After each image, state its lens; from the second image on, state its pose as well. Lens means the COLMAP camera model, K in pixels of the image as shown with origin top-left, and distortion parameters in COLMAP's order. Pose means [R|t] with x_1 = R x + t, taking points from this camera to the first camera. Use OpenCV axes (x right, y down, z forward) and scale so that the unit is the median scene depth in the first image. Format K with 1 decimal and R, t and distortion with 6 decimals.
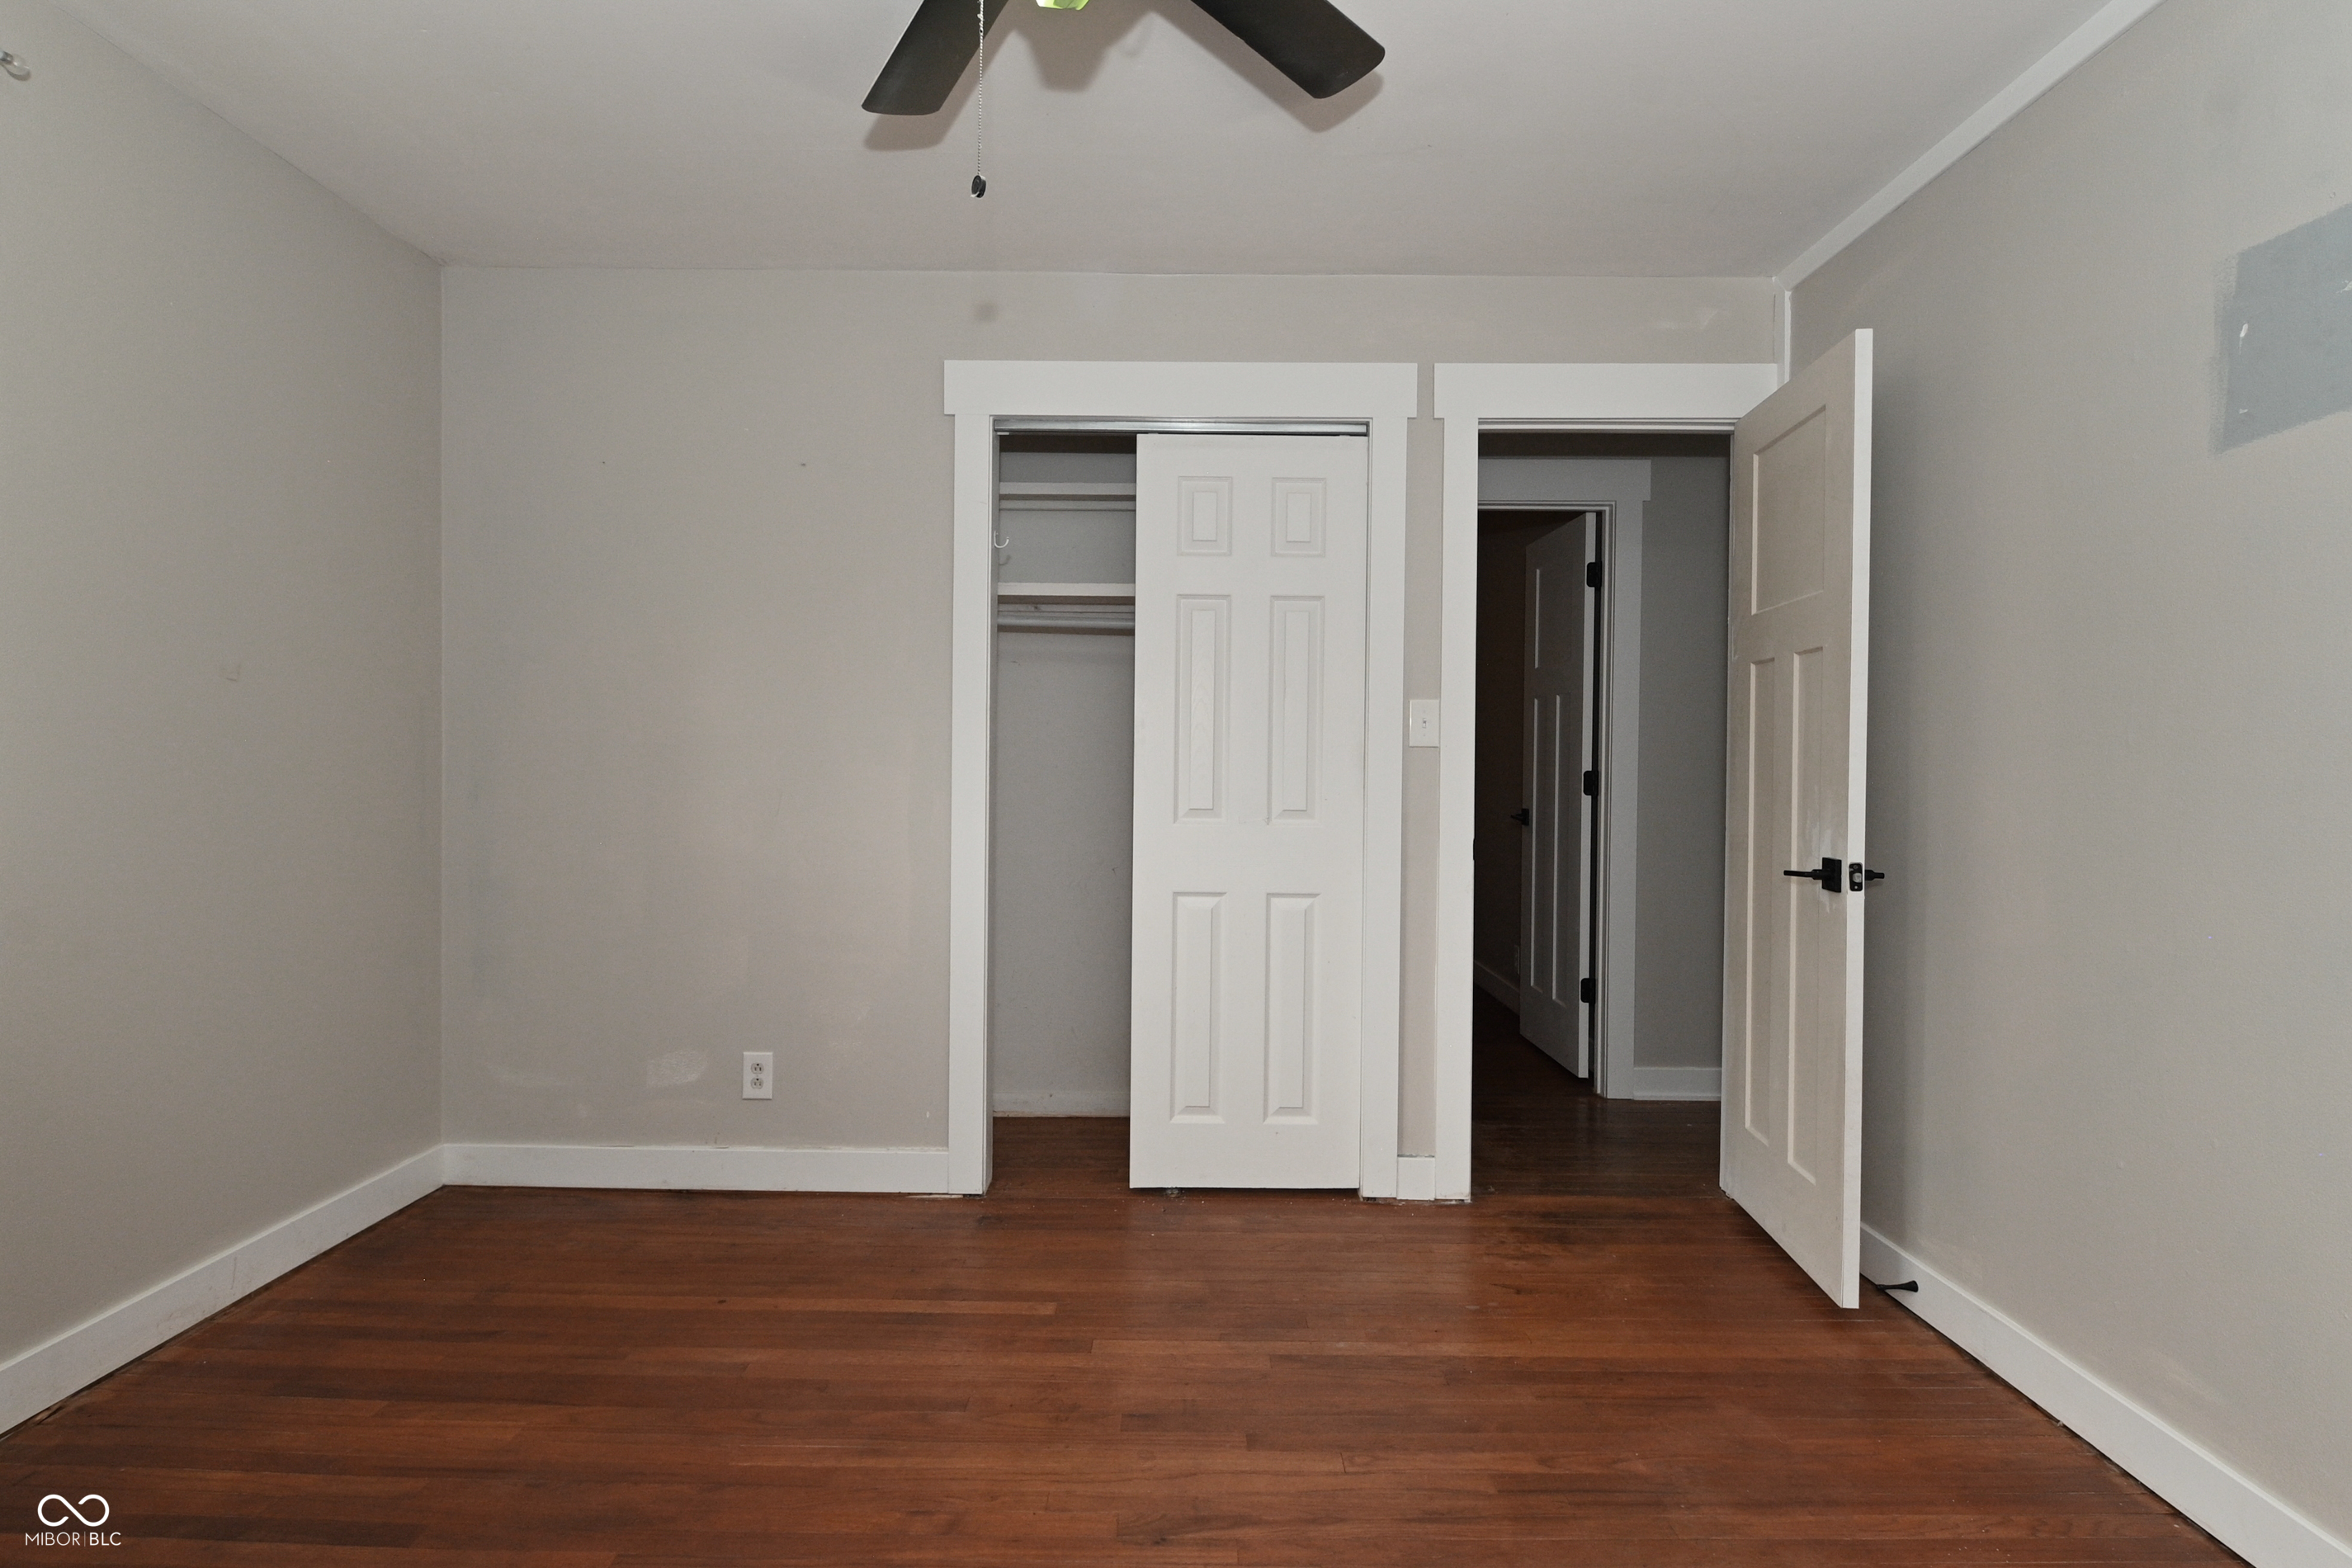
lens RADIAL K [[1238.9, 0, 1174.5], [0, 1238.9, 768.6], [0, 0, 1]] dist [0.013177, -0.021640]
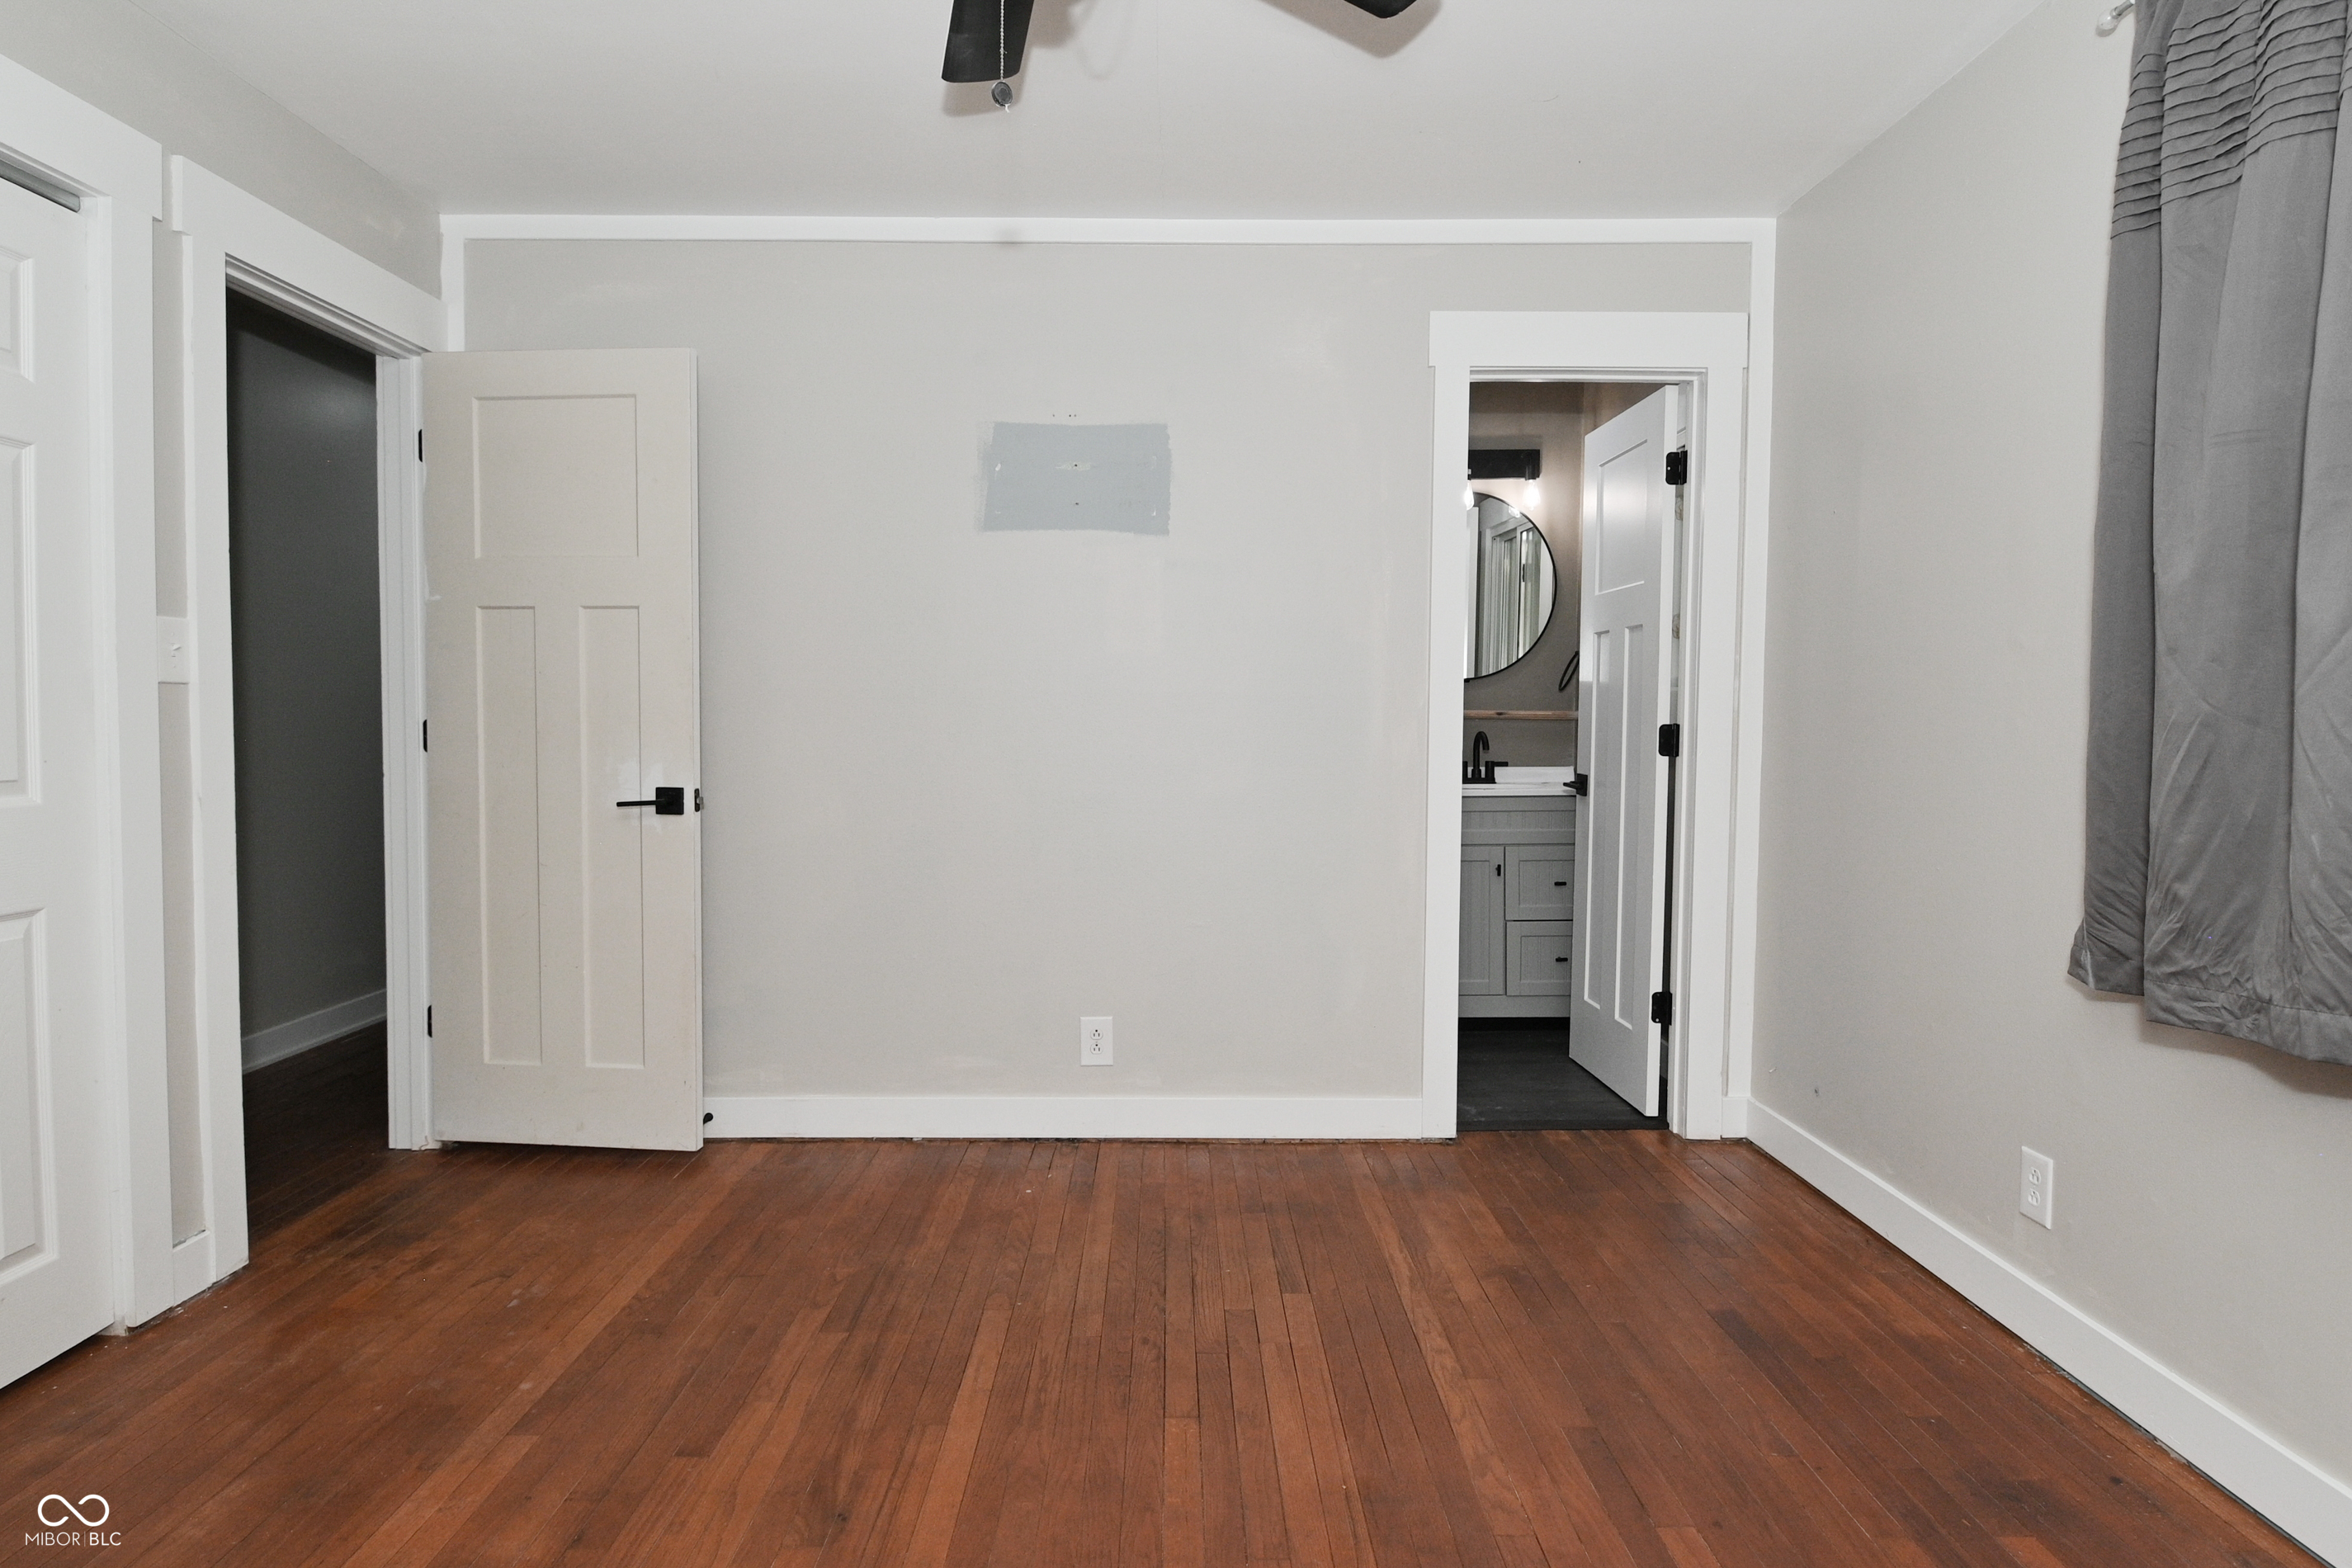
lens RADIAL K [[1238.9, 0, 1174.5], [0, 1238.9, 768.6], [0, 0, 1]] dist [0.013177, -0.021640]
pose [[-0.009891, -0.047379, 0.998828, -0.726309], [-0.000556, 0.998877, 0.047376, -0.002875], [-0.999951, -0.000086, -0.009906, 0.576330]]
